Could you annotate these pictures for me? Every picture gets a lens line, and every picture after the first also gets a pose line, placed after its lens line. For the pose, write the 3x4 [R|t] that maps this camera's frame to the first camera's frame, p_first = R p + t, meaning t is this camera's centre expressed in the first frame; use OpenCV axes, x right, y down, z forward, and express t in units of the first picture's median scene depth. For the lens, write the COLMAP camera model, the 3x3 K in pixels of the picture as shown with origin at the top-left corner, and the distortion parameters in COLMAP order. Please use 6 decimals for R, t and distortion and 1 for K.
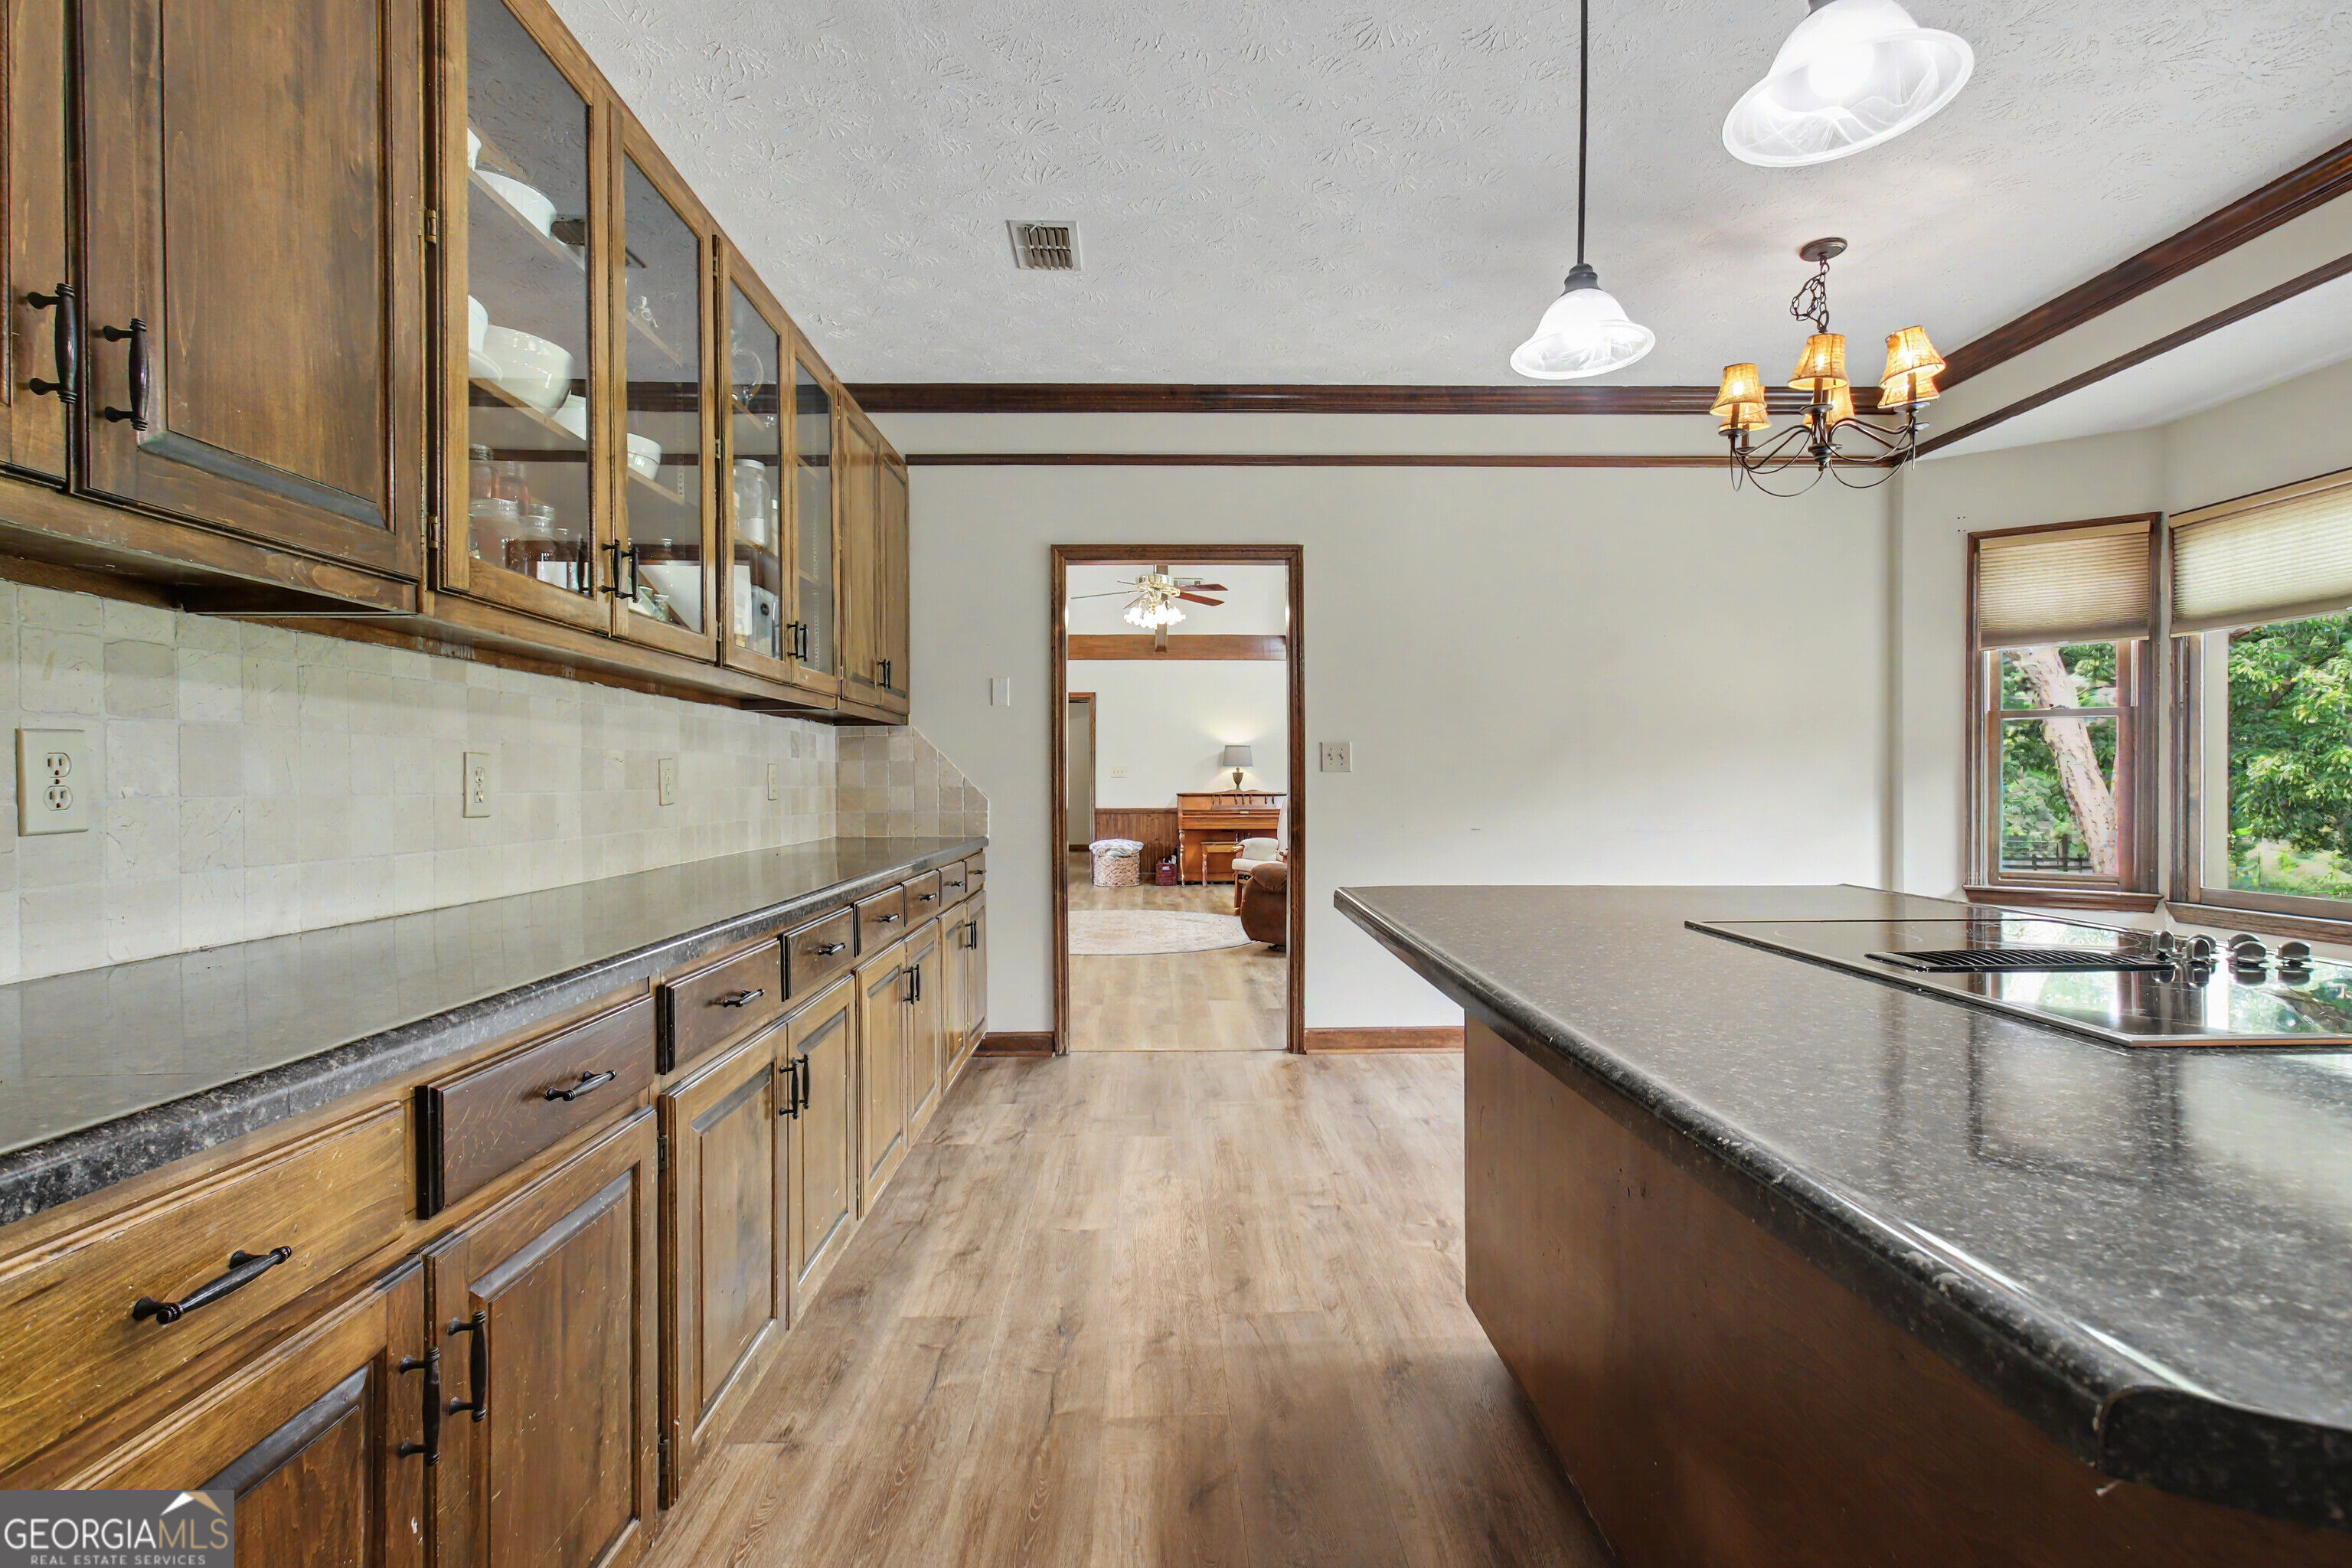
lens RADIAL K [[1093.1, 0, 1171.8], [0, 1093.1, 789.6], [0, 0, 1]] dist [0.000205, 0.000241]
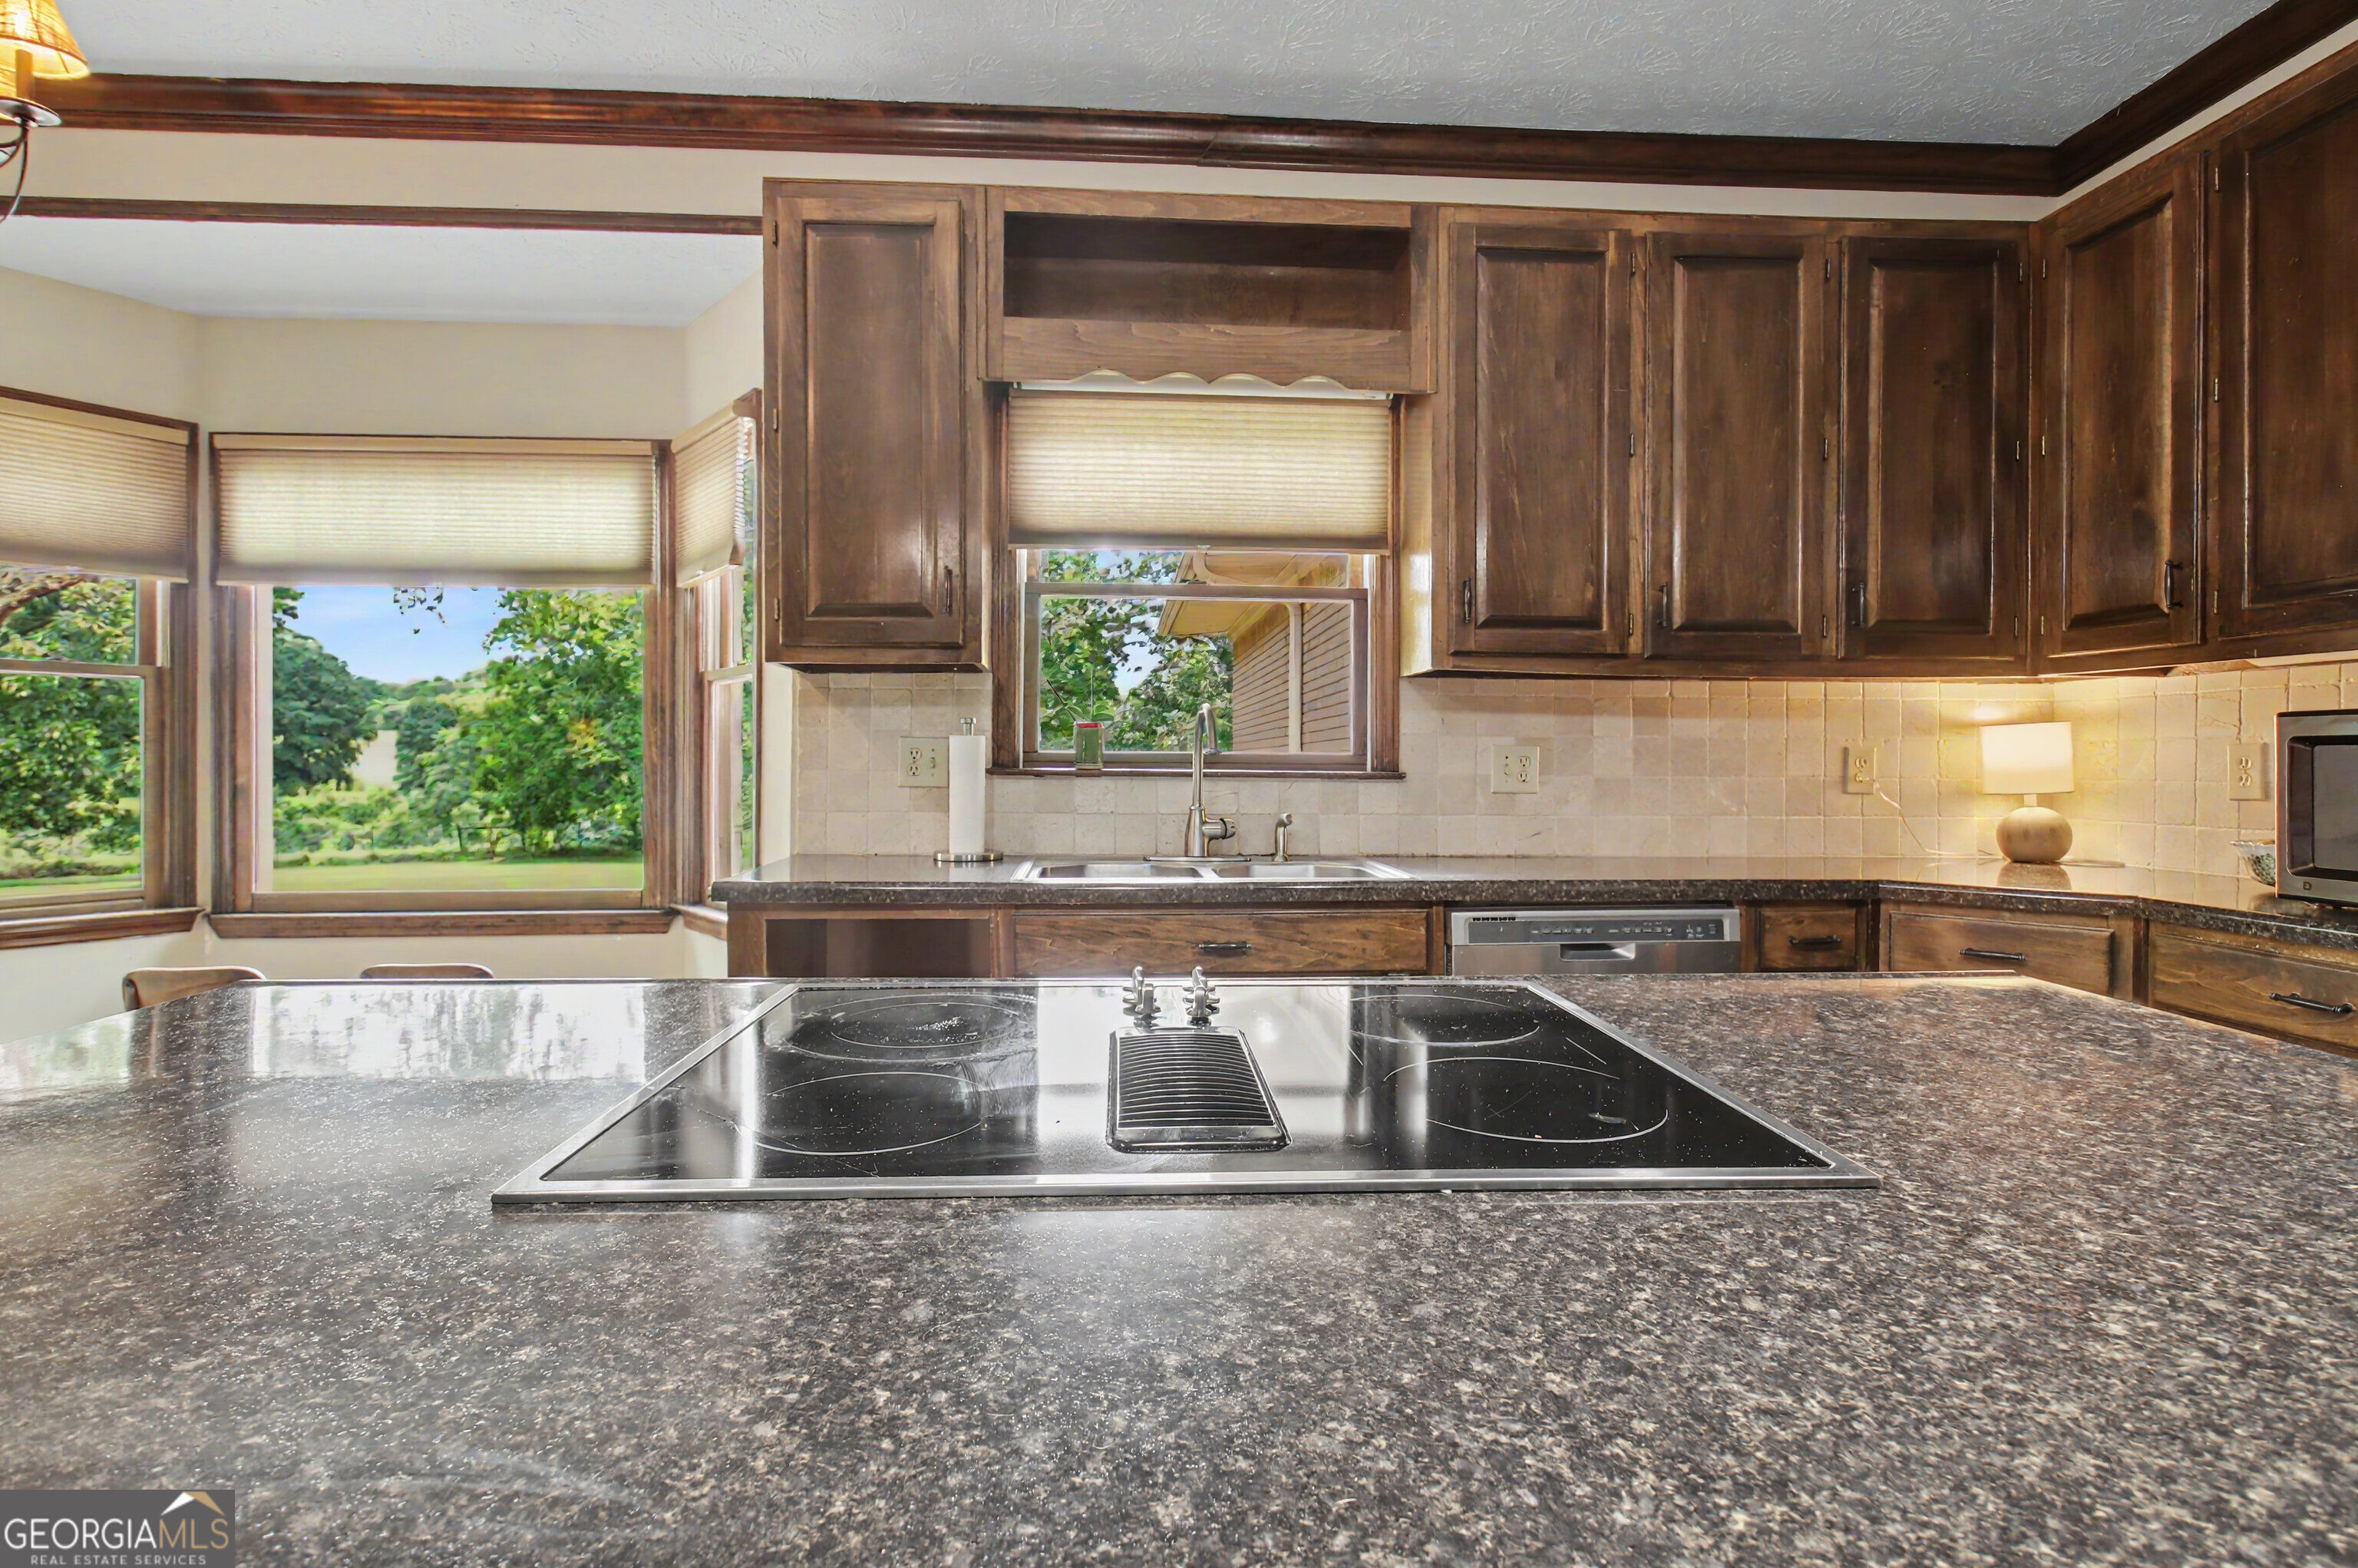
lens RADIAL K [[1160.9, 0, 1185.4], [0, 1160.9, 766.2], [0, 0, 1]] dist [0.000322, -0.000411]
pose [[-0.041242, -0.004283, 0.999140, 0.032353], [0.003148, 0.999985, 0.004416, -0.007095], [-0.999144, 0.003328, -0.041228, 0.310272]]
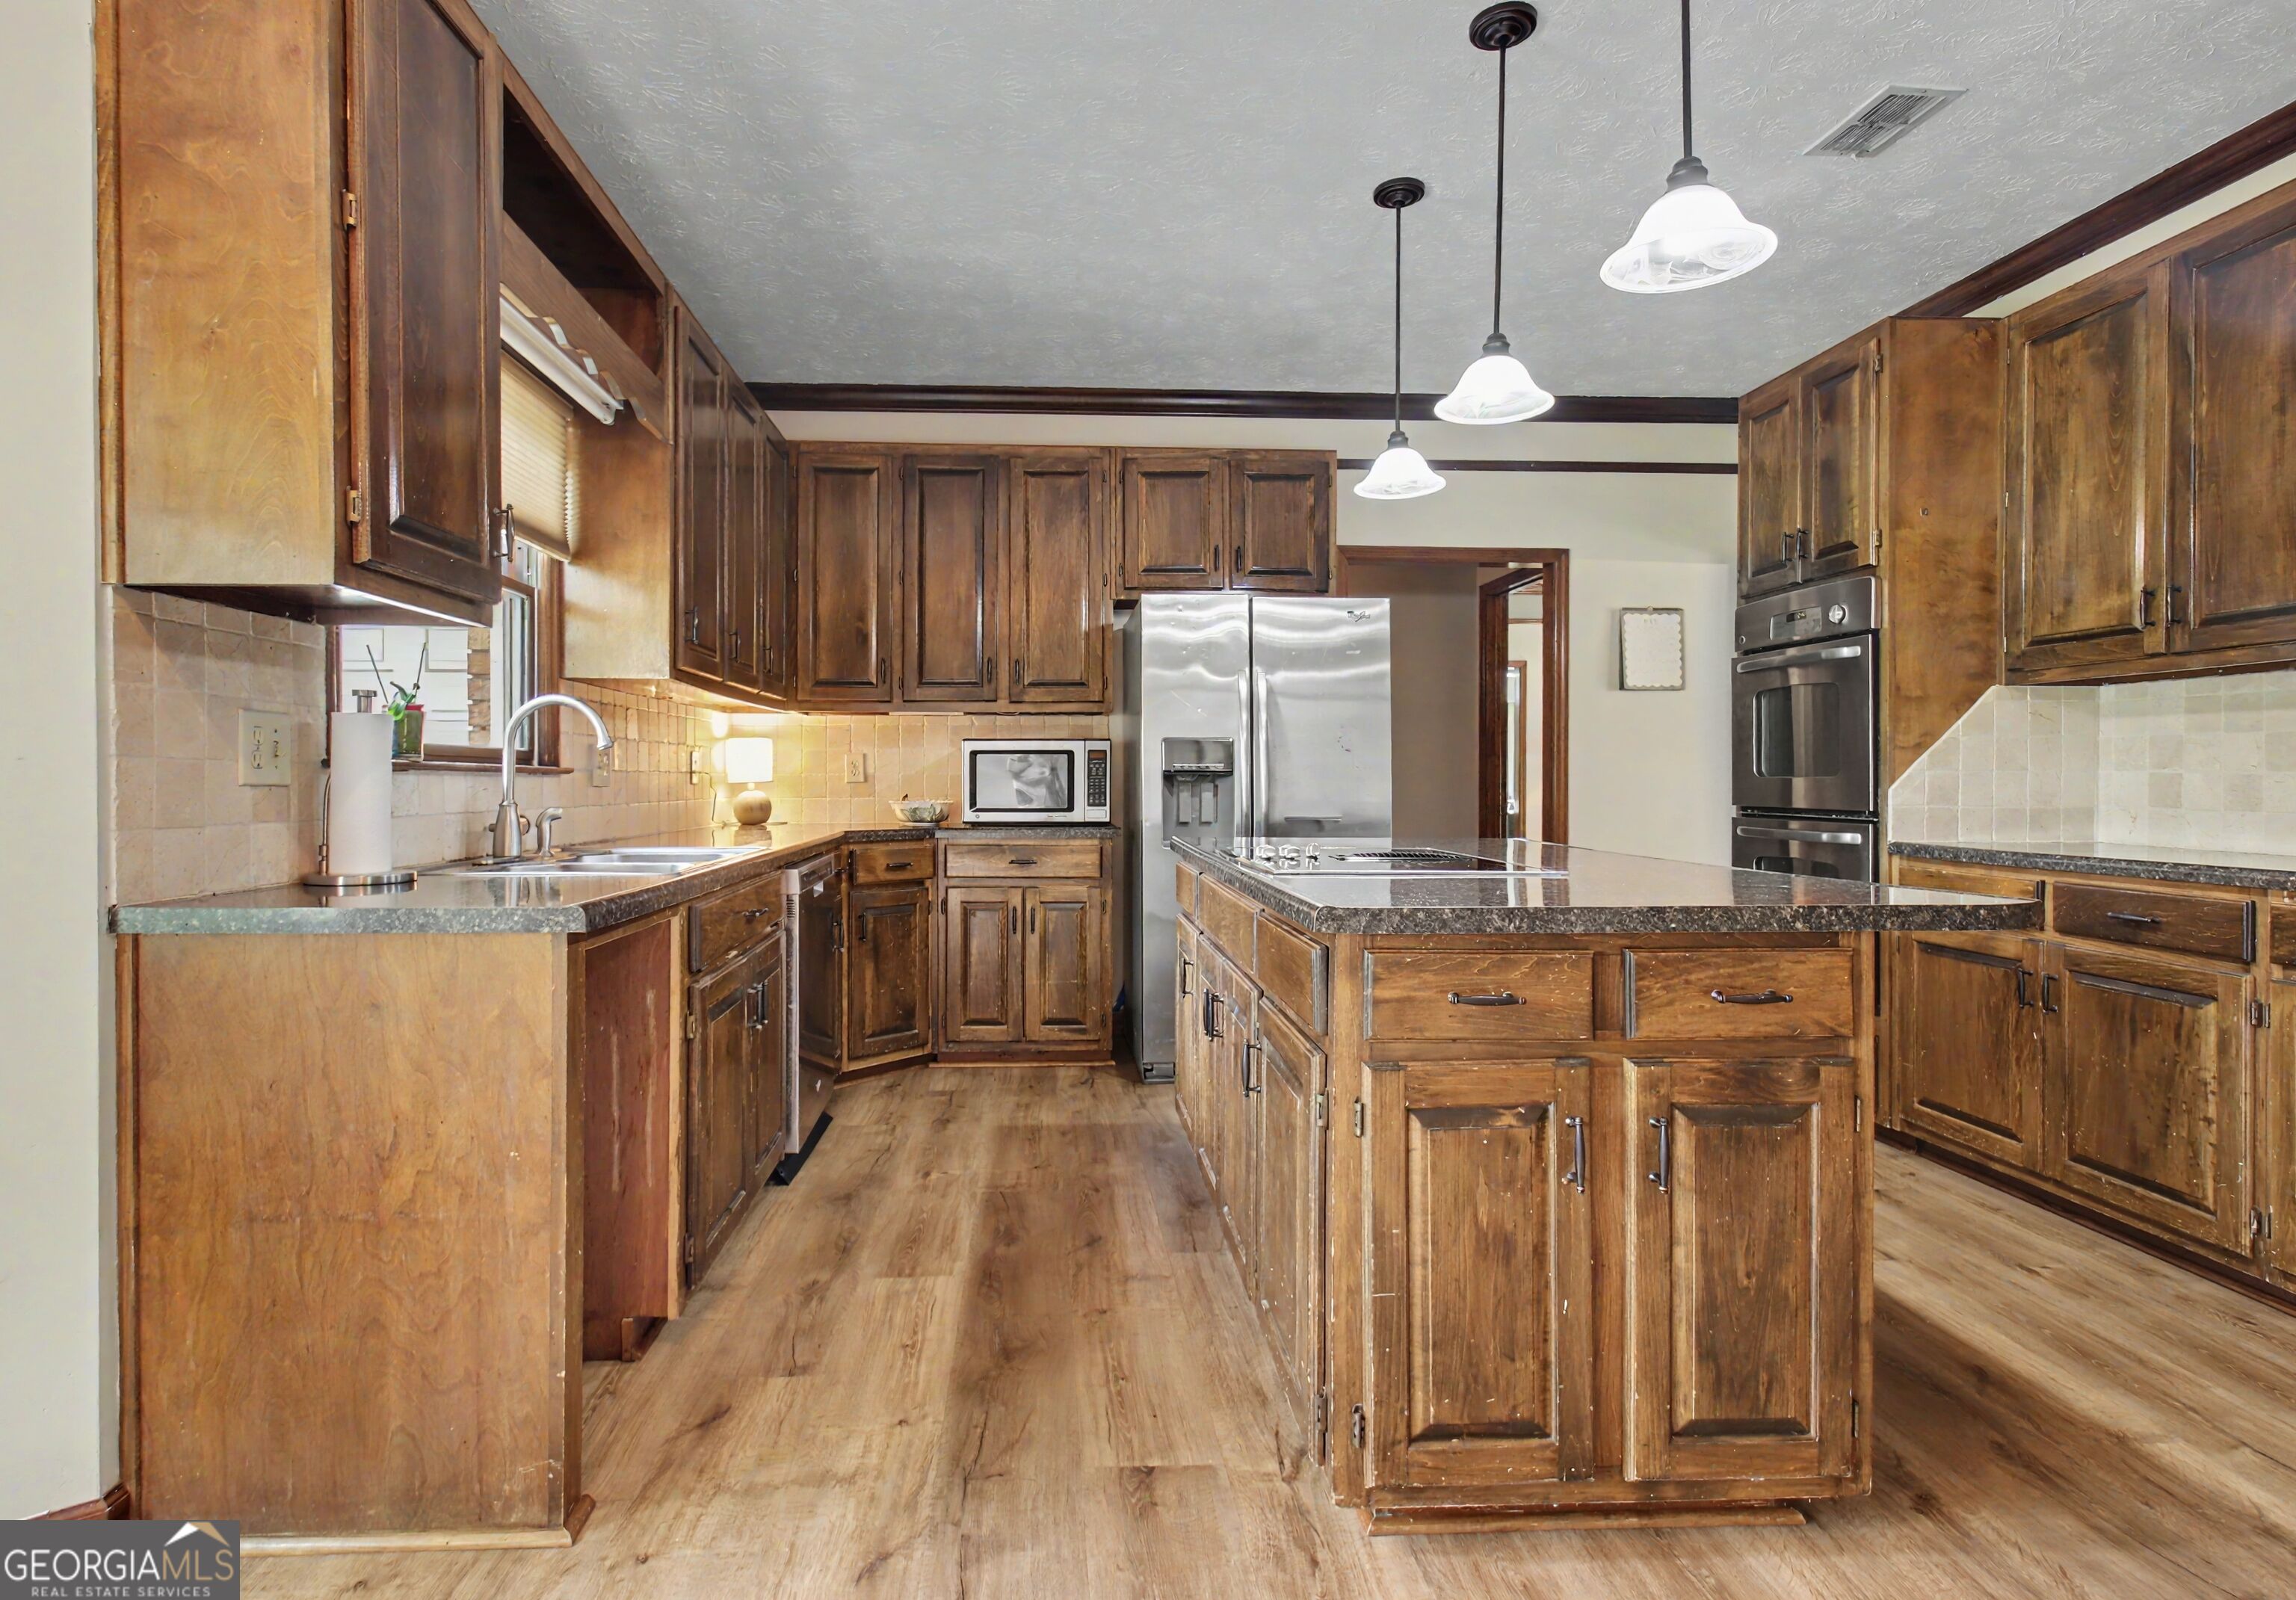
lens RADIAL K [[1145.5, 0, 1087.3], [0, 1145.5, 781.5], [0, 0, 1]] dist [0.002883, 0.000627]
pose [[-0.999517, 0.000977, -0.031059, 0.418108], [0.000653, 0.999945, 0.010444, 0.001784], [0.031068, 0.010419, -0.999463, 0.900096]]
